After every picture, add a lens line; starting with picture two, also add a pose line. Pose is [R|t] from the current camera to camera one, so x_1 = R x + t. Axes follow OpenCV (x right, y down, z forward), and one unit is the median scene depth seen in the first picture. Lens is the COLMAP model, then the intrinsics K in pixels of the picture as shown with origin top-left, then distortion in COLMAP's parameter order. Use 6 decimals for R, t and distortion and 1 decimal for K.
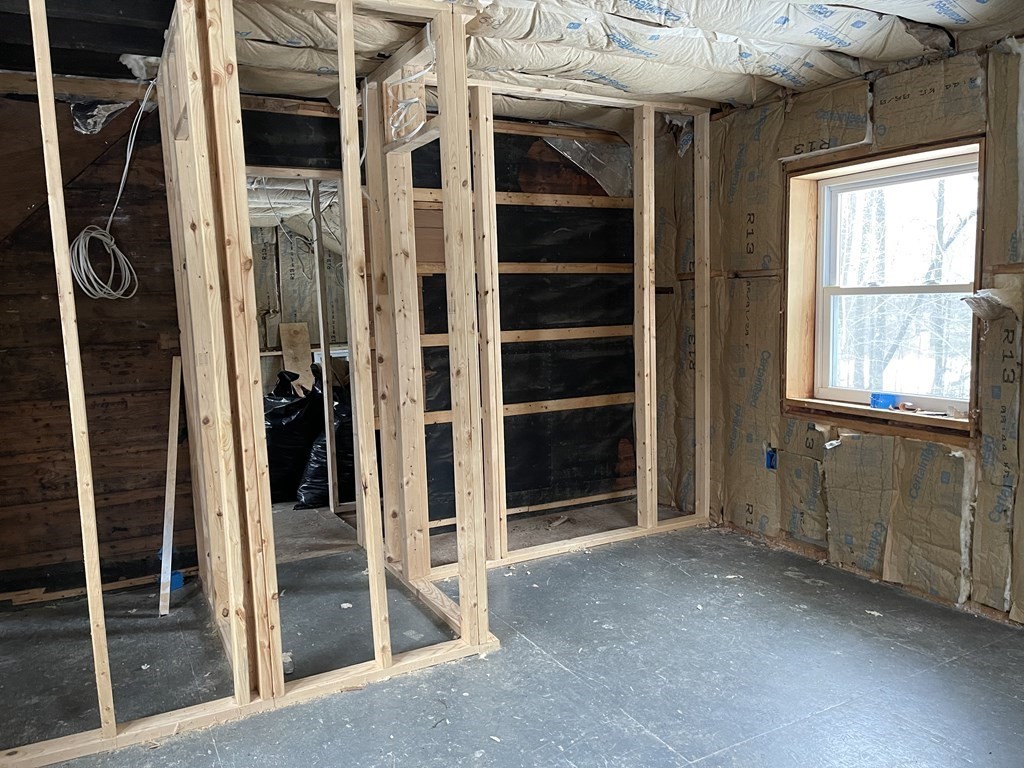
lens RADIAL K [[774.2, 0, 512.0], [0, 774.2, 386.7], [0, 0, 1]] dist [0.063578, -0.064516]
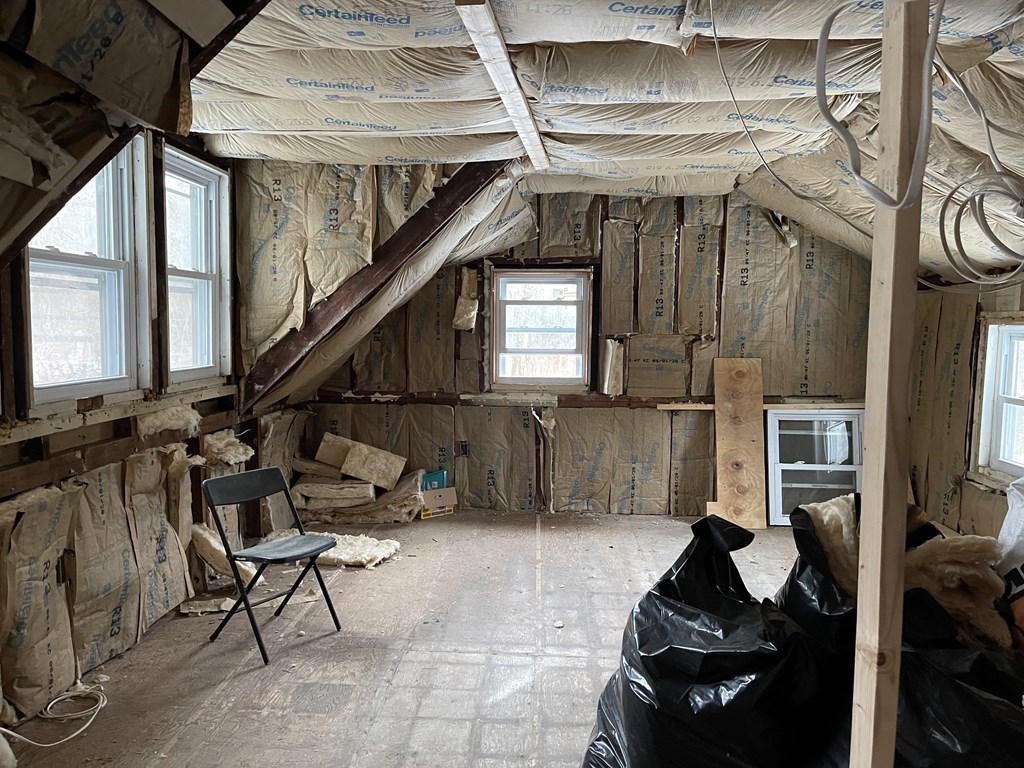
lens RADIAL K [[774.2, 0, 510.3], [0, 774.2, 384.9], [0, 0, 1]] dist [0.063578, -0.064516]
pose [[0.848925, 0.077028, -0.522870, -0.116656], [-0.098688, 0.995025, -0.013645, -0.036530], [0.519217, 0.063185, 0.852303, 0.406255]]
